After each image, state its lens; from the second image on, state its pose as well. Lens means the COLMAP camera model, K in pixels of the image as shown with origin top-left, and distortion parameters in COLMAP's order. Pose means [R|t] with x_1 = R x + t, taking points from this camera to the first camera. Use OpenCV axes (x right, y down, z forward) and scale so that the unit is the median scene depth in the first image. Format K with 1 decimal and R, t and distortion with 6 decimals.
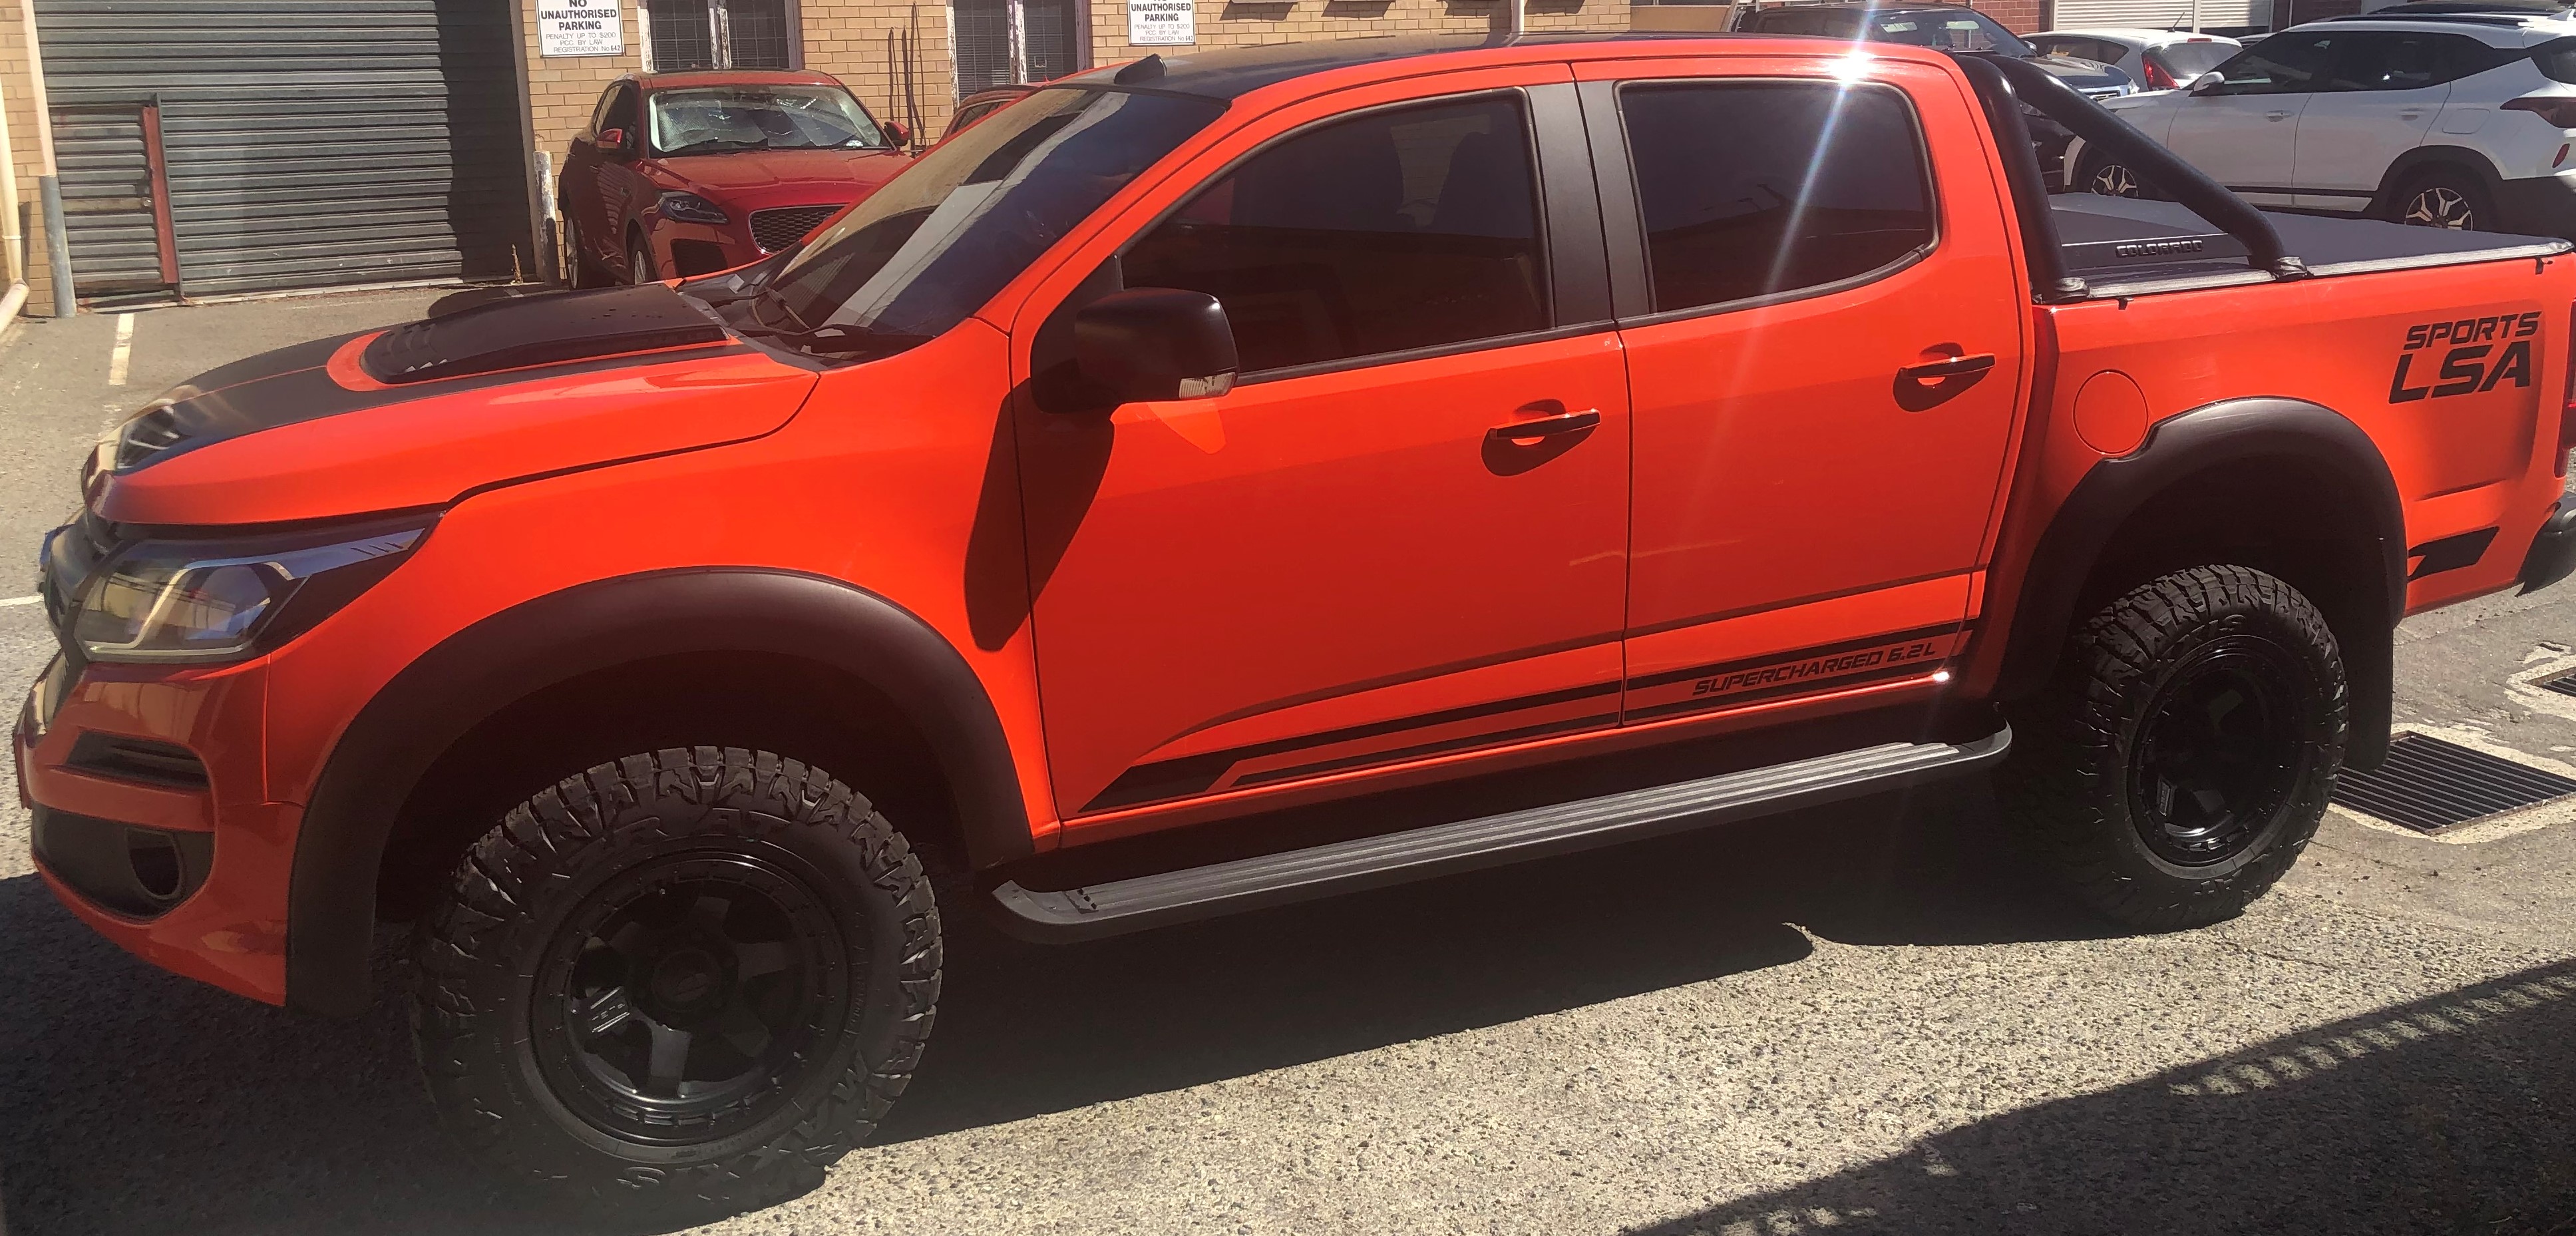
lens RADIAL K [[2156.0, 0, 1288.7], [0, 2156.0, 503.2], [0, 0, 1]] dist [-0.005533, -0.002134]
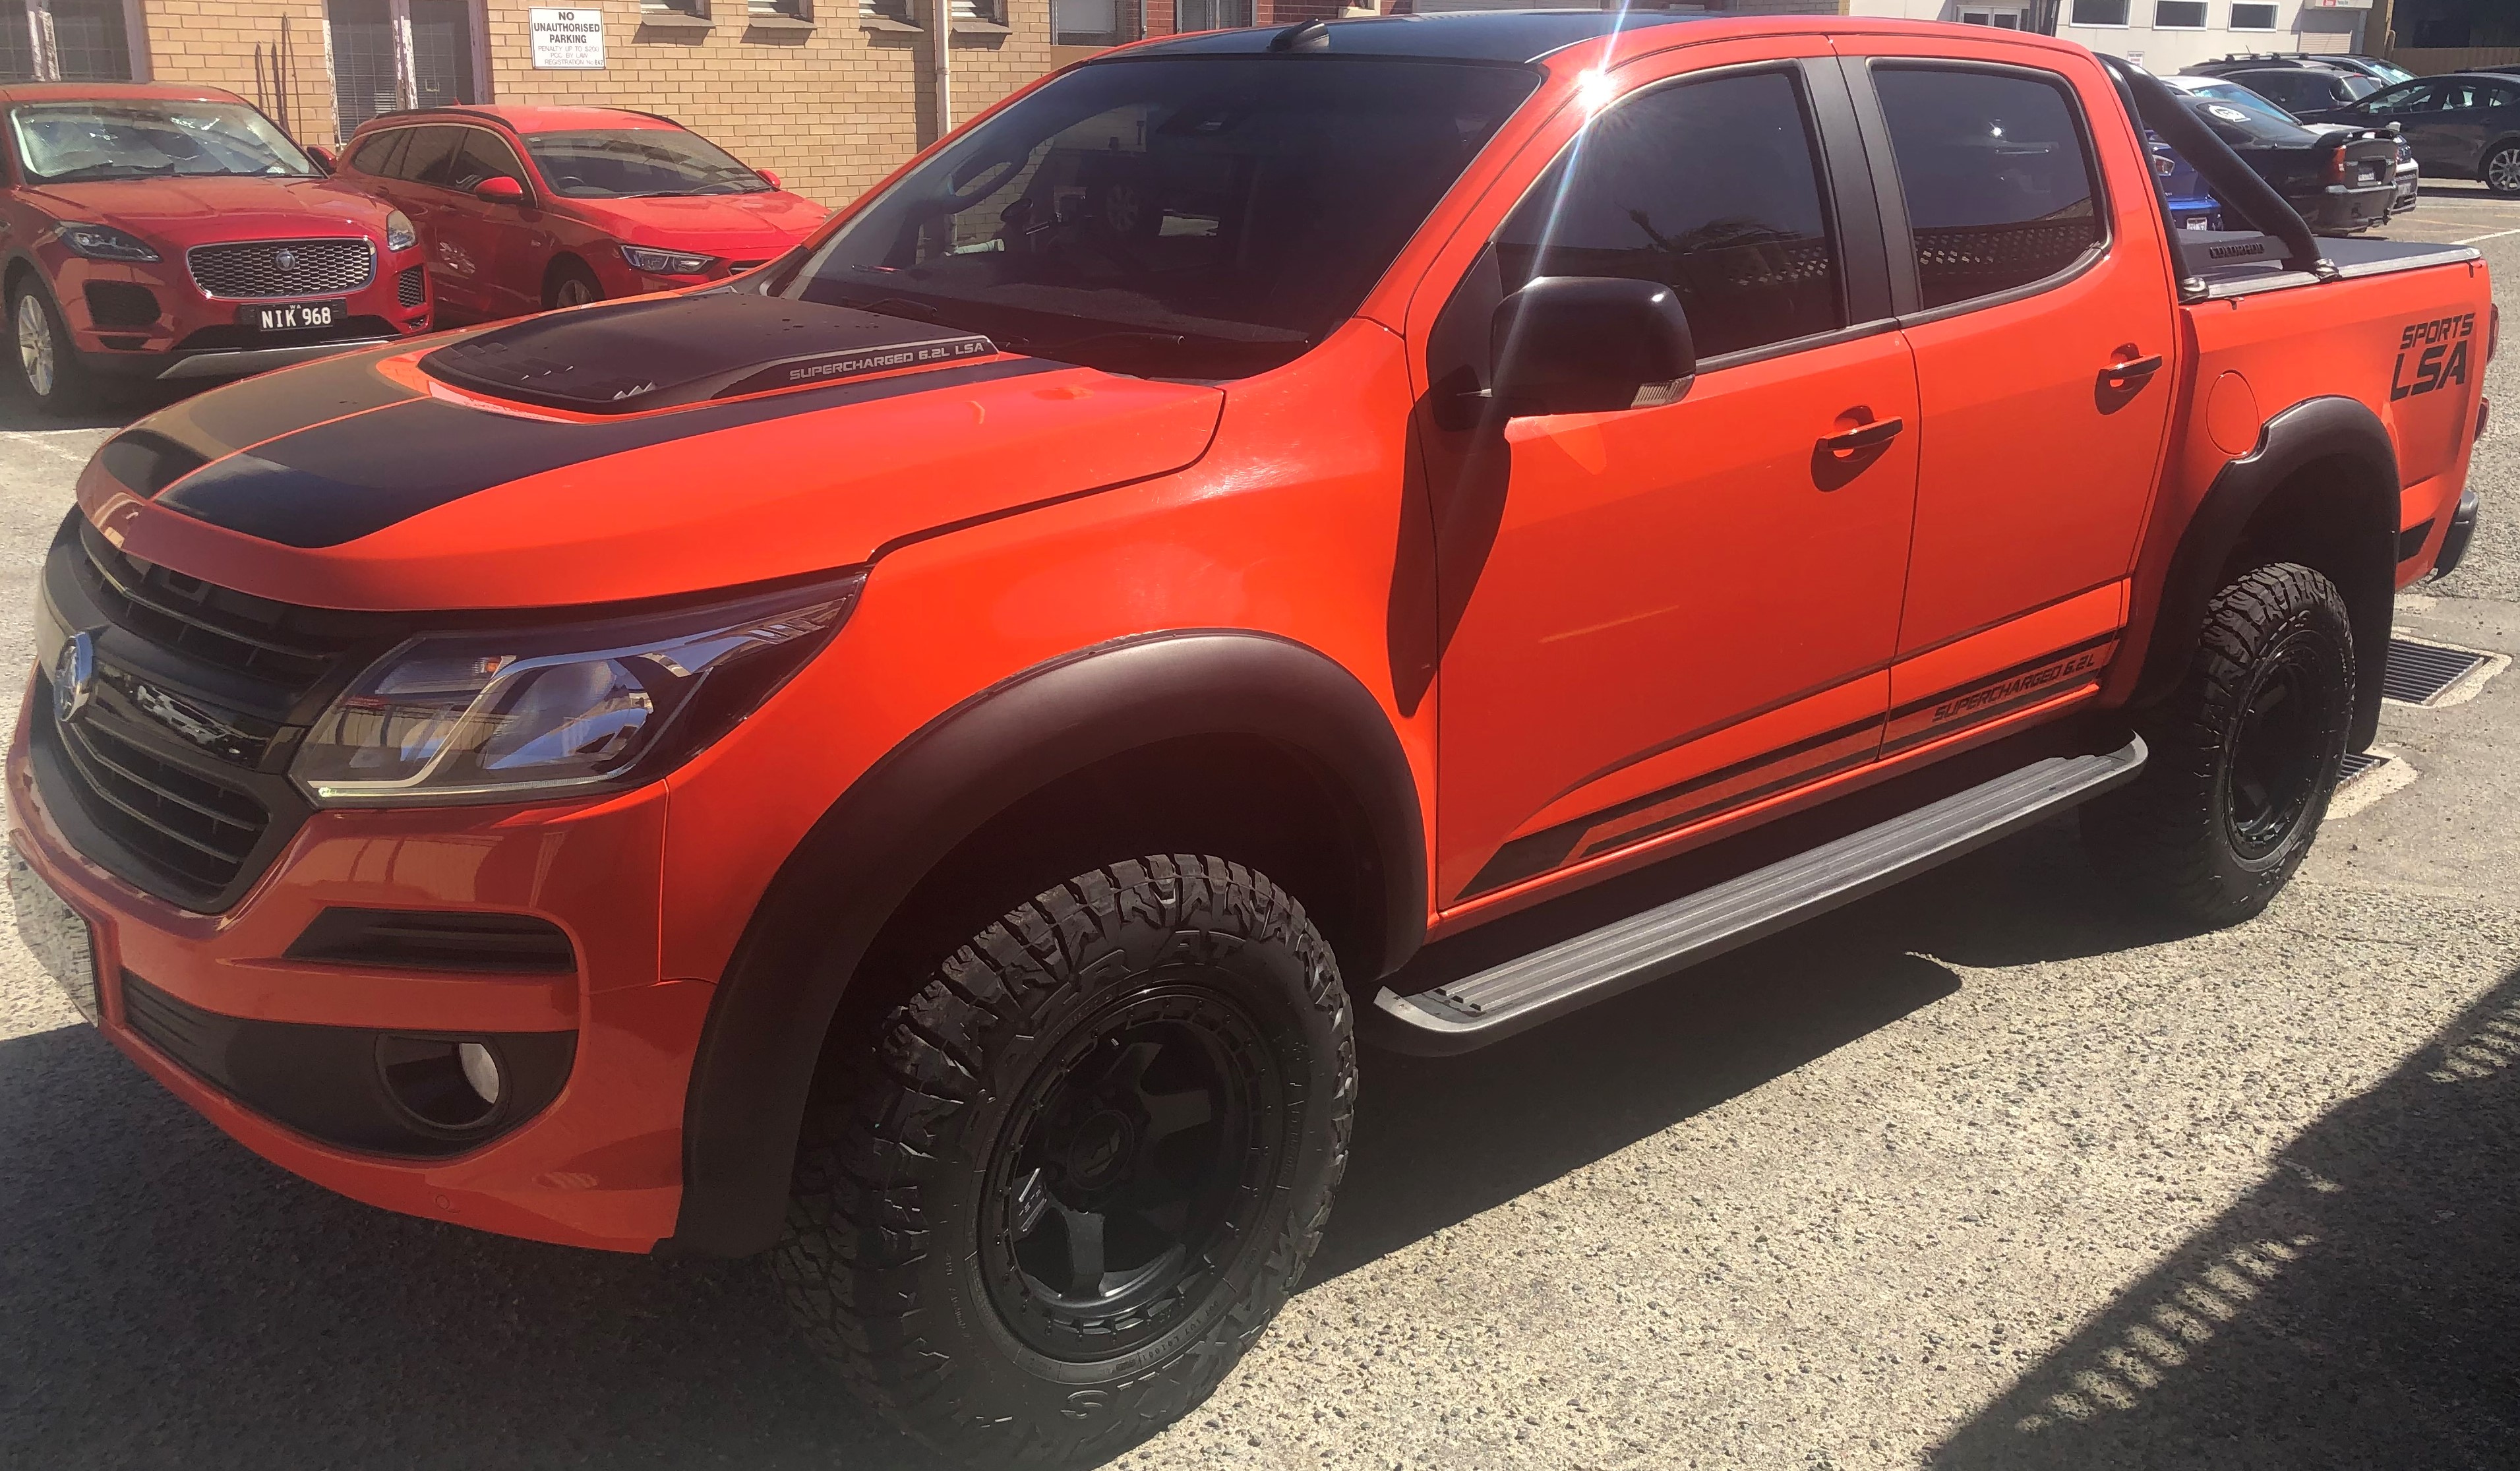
lens RADIAL K [[2153.7, 0, 1177.5], [0, 2153.7, 654.8], [0, 0, 1]] dist [-0.008815, -0.001278]
pose [[0.955798, -0.054284, 0.288971, -0.378001], [0.041453, 0.997871, 0.050346, -0.000820], [-0.291088, -0.036142, 0.956013, 0.188338]]
